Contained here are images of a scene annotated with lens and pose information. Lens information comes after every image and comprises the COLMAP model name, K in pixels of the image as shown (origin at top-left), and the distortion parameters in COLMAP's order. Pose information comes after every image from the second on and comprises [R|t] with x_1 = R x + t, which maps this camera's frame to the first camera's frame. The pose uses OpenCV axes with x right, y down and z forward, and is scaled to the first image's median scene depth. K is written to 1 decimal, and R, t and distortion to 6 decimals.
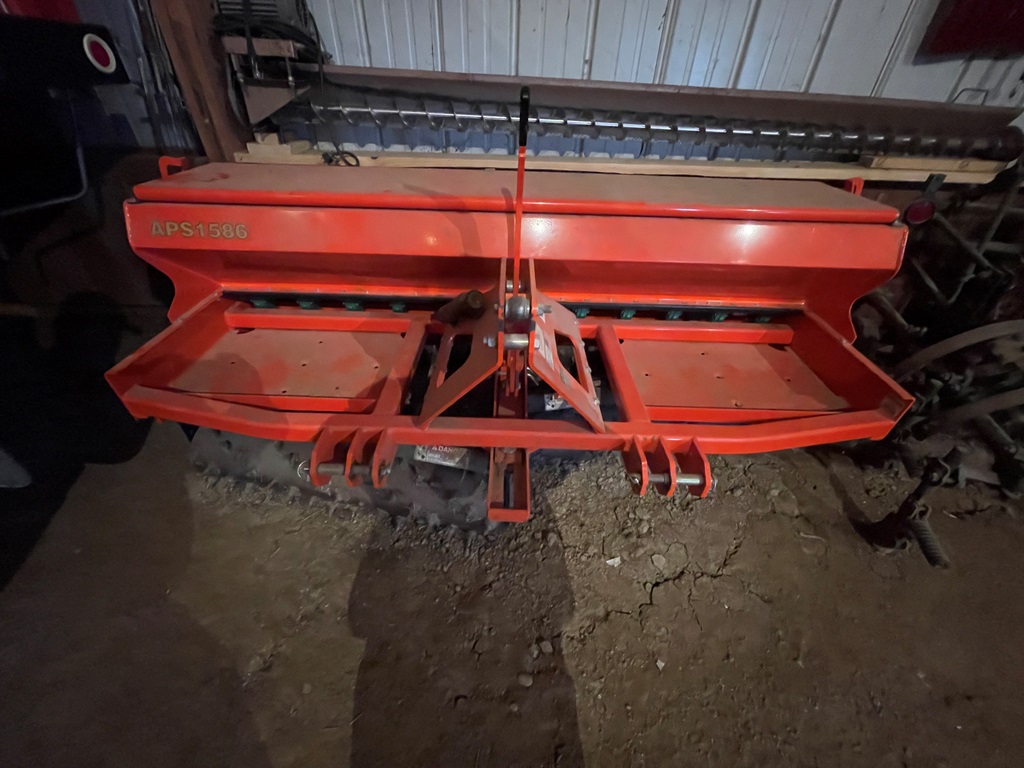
lens RADIAL K [[413.7, 0, 509.1], [0, 413.7, 384.8], [0, 0, 1]] dist [-0.005548, 0.001128]
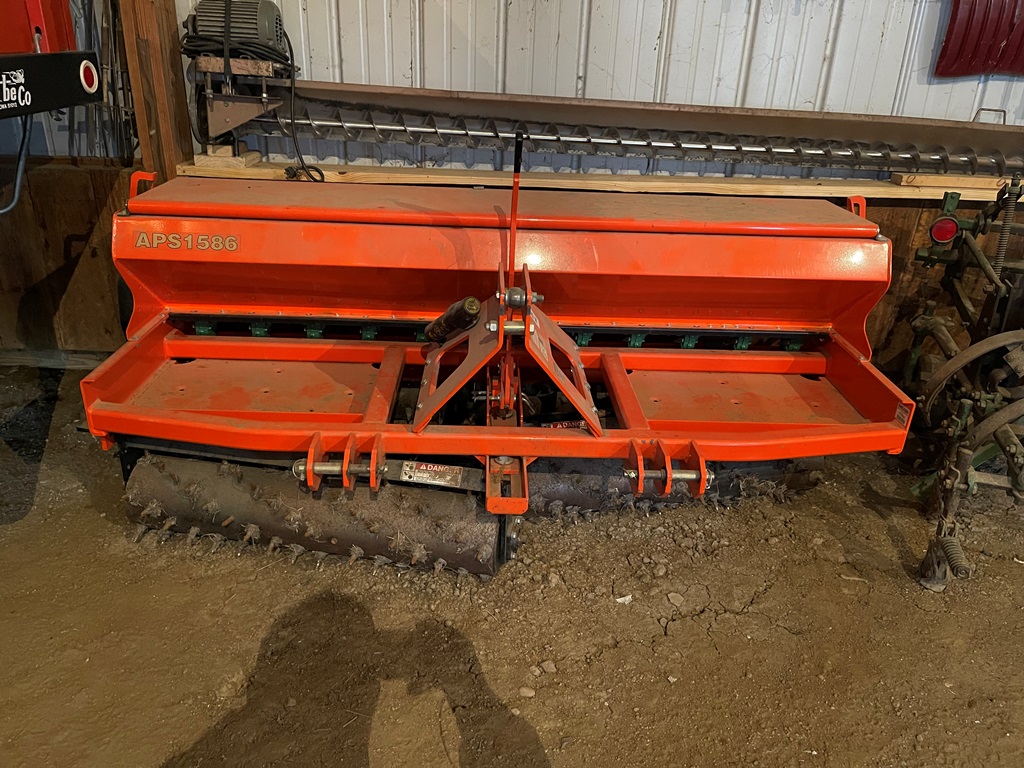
lens RADIAL K [[775.5, 0, 513.0], [0, 775.5, 383.9], [0, 0, 1]] dist [0.059282, -0.074327]
pose [[0.999013, -0.004918, 0.044141, -0.051967], [0.014601, 0.974977, -0.221826, 0.331511], [-0.041945, 0.222251, 0.974087, -0.675984]]
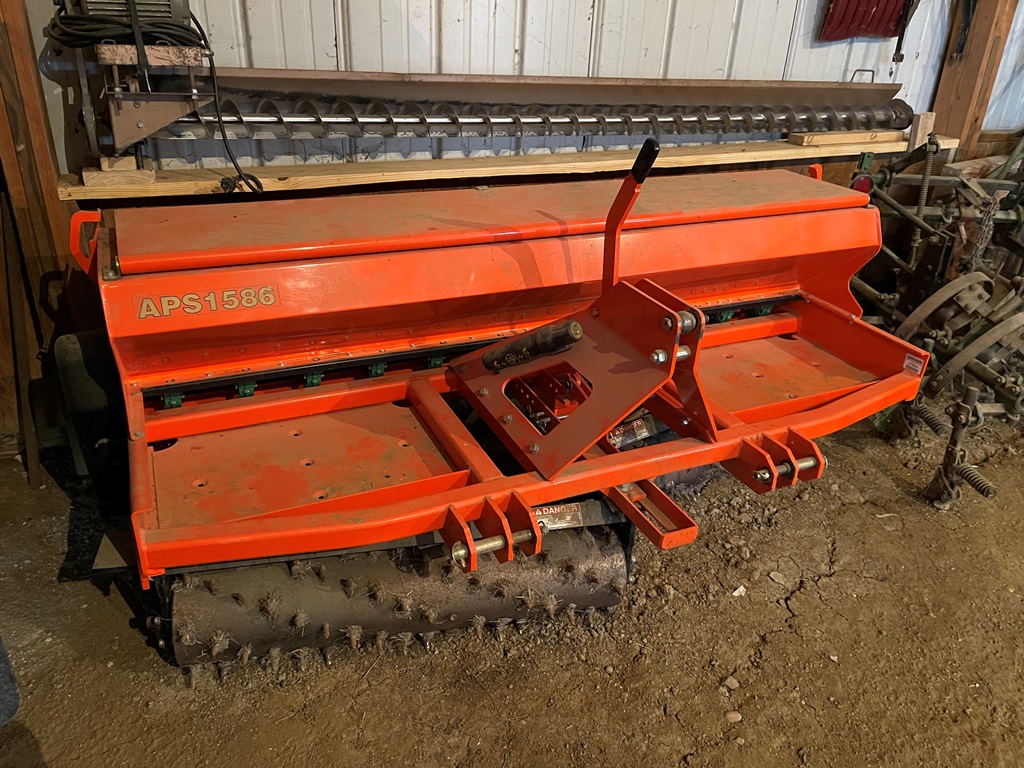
lens RADIAL K [[775.5, 0, 512.3], [0, 775.5, 388.8], [0, 0, 1]] dist [0.059282, -0.074327]
pose [[0.899244, -0.188060, 0.394959, -0.739430], [0.244577, 0.964715, -0.097505, 0.047977], [-0.362686, 0.184279, 0.913510, -0.424234]]
